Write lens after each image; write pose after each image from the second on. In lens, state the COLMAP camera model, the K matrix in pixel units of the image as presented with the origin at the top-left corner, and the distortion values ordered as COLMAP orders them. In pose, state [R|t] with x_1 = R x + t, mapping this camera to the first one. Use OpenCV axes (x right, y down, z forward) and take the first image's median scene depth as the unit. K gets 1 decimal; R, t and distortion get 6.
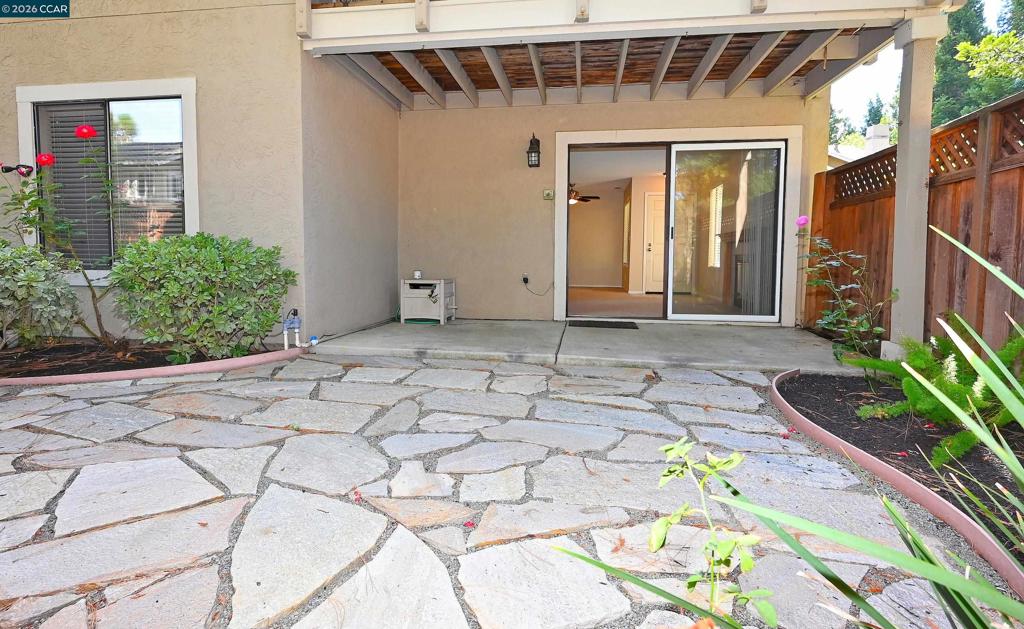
lens RADIAL K [[505.4, 0, 509.6], [0, 505.4, 291.6], [0, 0, 1]] dist [-0.002297, 0.000083]
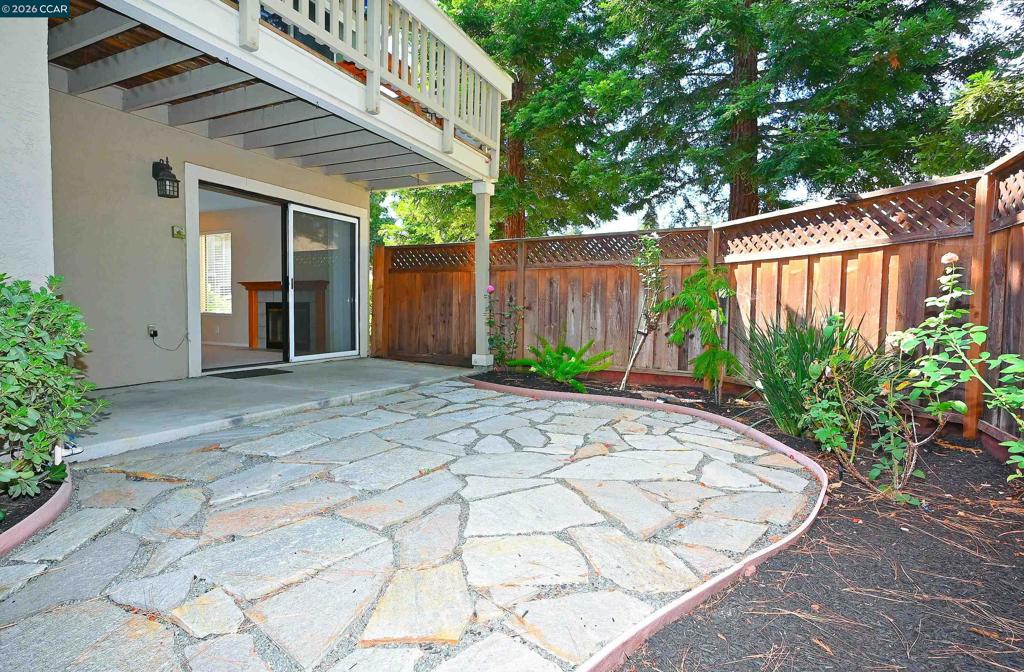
lens RADIAL K [[508.3, 0, 512.0], [0, 508.3, 336.0], [0, 0, 1]] dist [0.001611, 0.000463]
pose [[0.294092, -0.056264, 0.954120, -0.765769], [0.052769, 0.997699, 0.042569, -0.030184], [-0.954319, 0.037828, 0.296384, 0.272426]]
